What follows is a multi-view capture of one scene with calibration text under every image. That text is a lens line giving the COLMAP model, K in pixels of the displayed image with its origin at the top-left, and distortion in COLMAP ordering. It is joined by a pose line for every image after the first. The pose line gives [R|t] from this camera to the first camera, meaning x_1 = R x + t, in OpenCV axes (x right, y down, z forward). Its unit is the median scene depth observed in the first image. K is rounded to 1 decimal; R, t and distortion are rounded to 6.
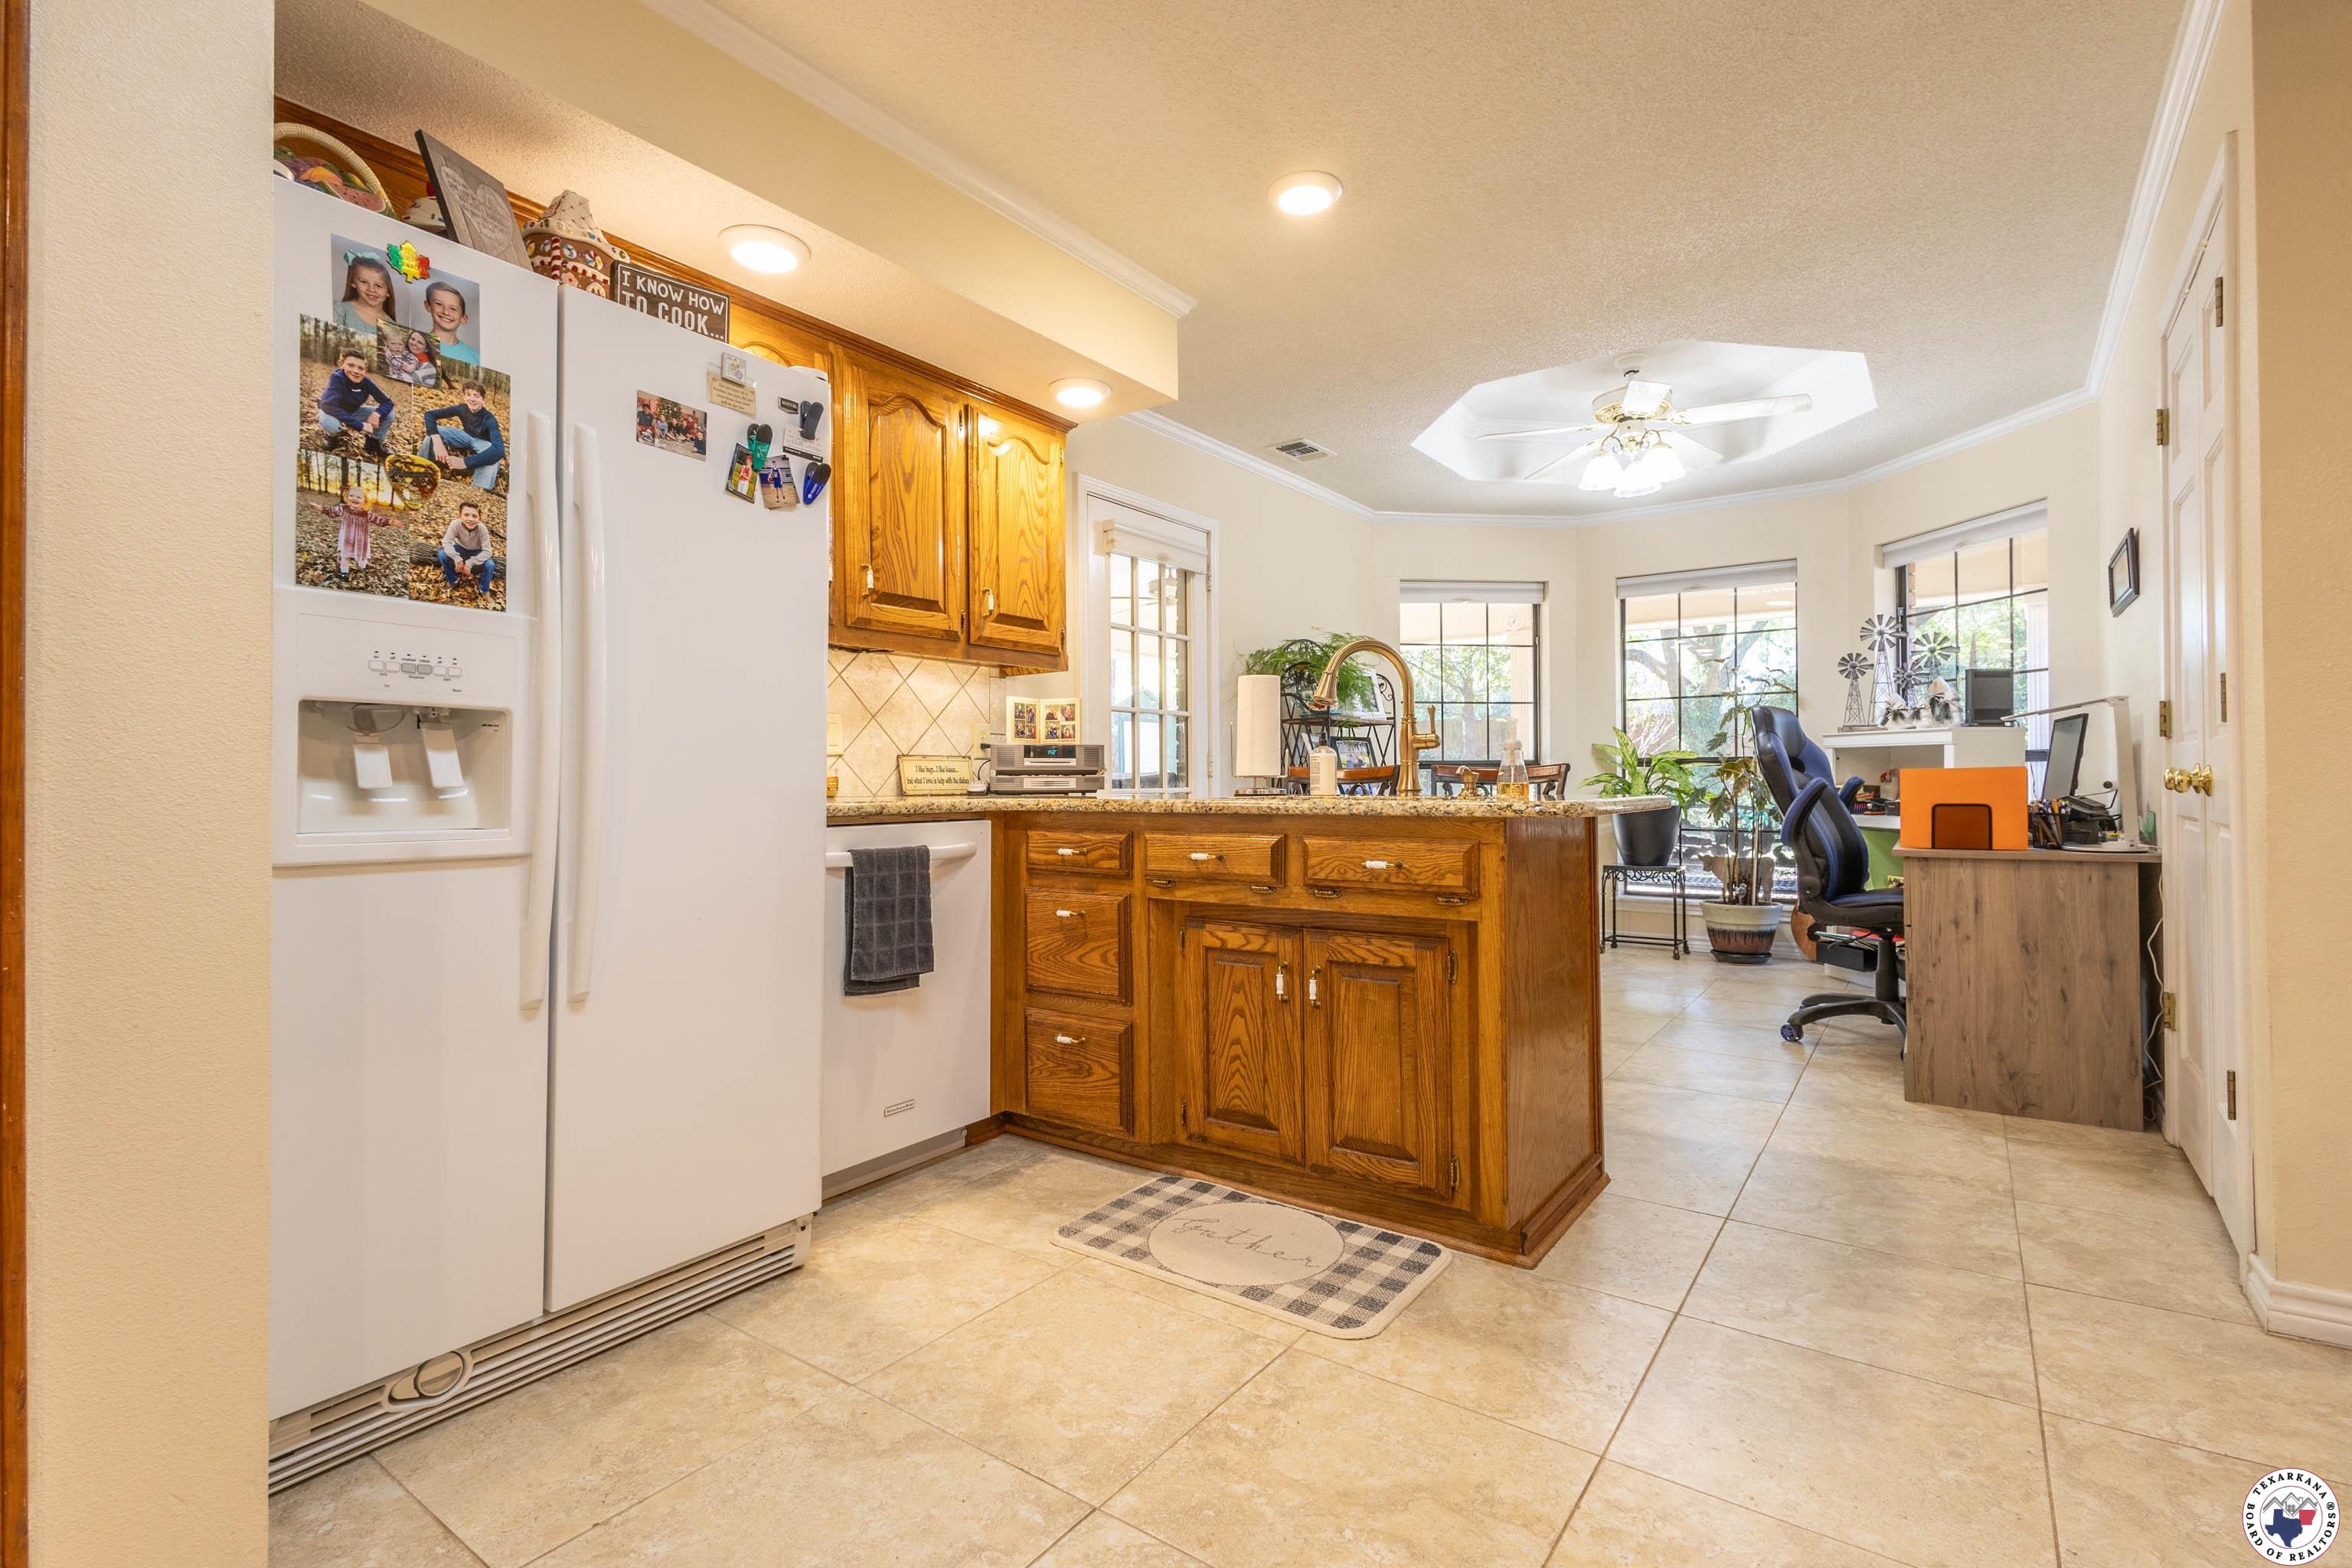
lens RADIAL K [[1071.7, 0, 1173.9], [0, 1071.7, 778.5], [0, 0, 1]] dist [0.013302, -0.003352]
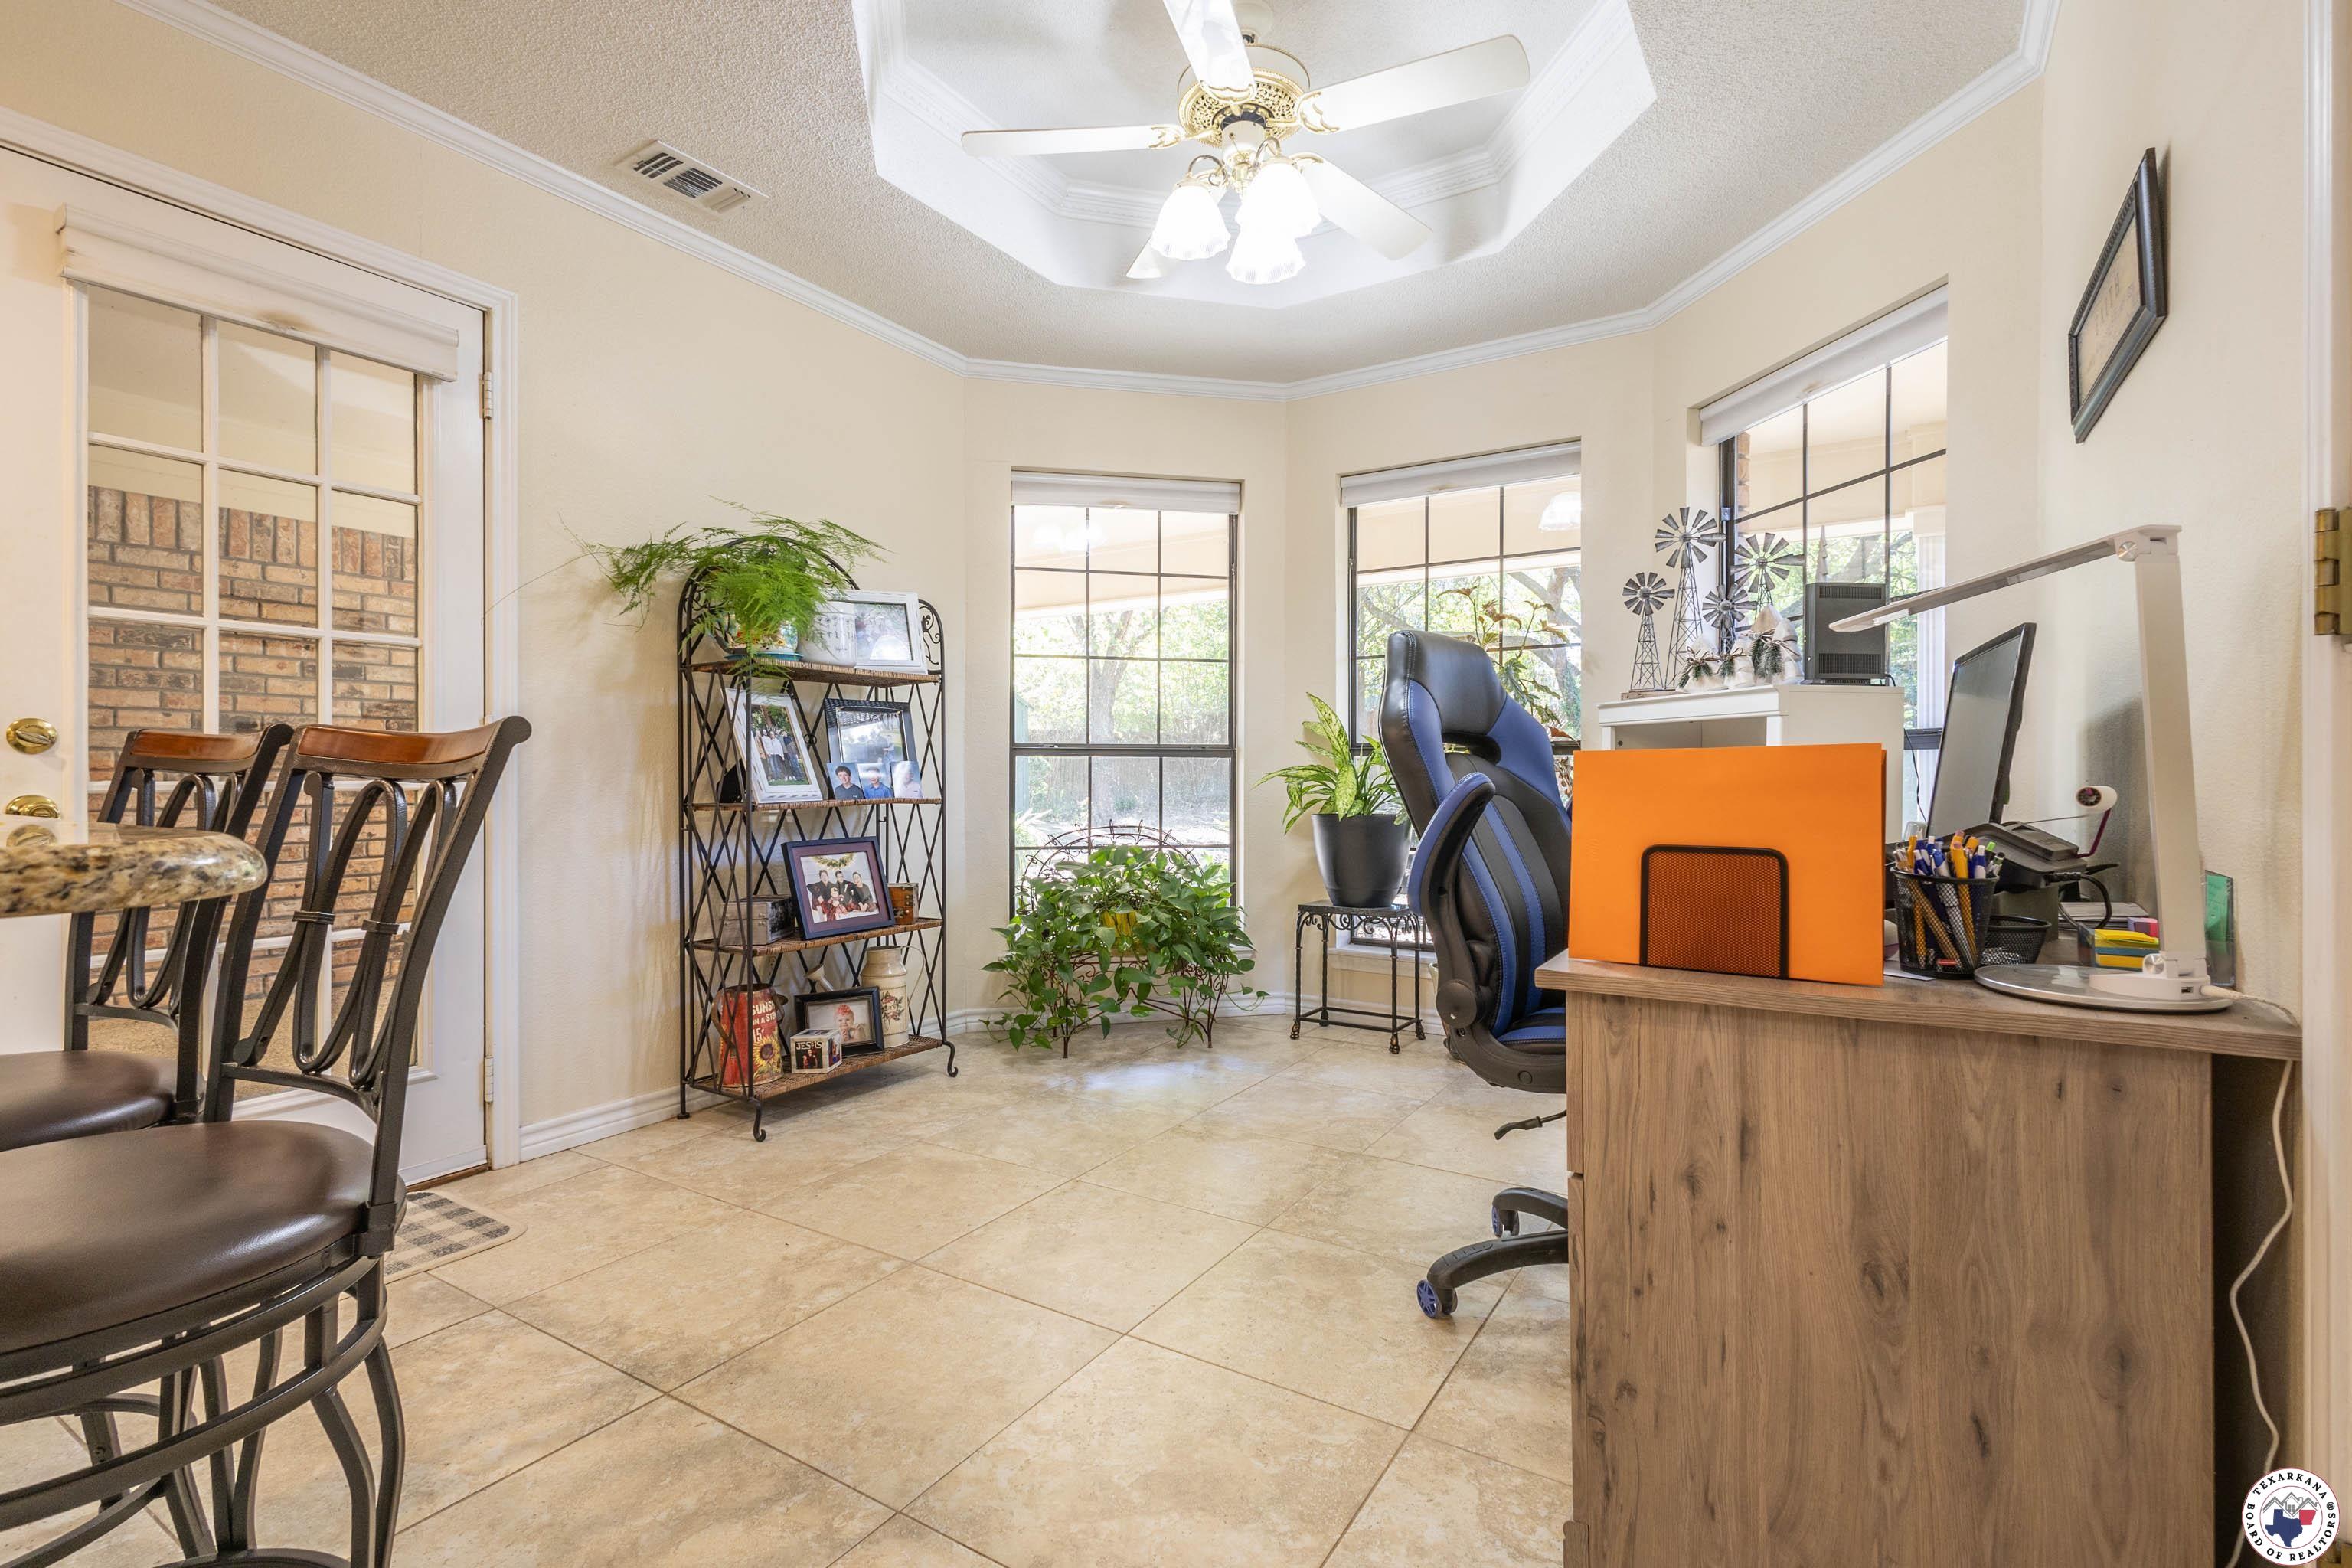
lens RADIAL K [[1071.7, 0, 1186.4], [0, 1071.7, 776.6], [0, 0, 1]] dist [0.013302, -0.003352]
pose [[0.997606, 0.008995, 0.068567, 0.523703], [-0.009274, 0.999950, 0.003754, 0.000604], [-0.068529, -0.004381, 0.997639, 0.645950]]
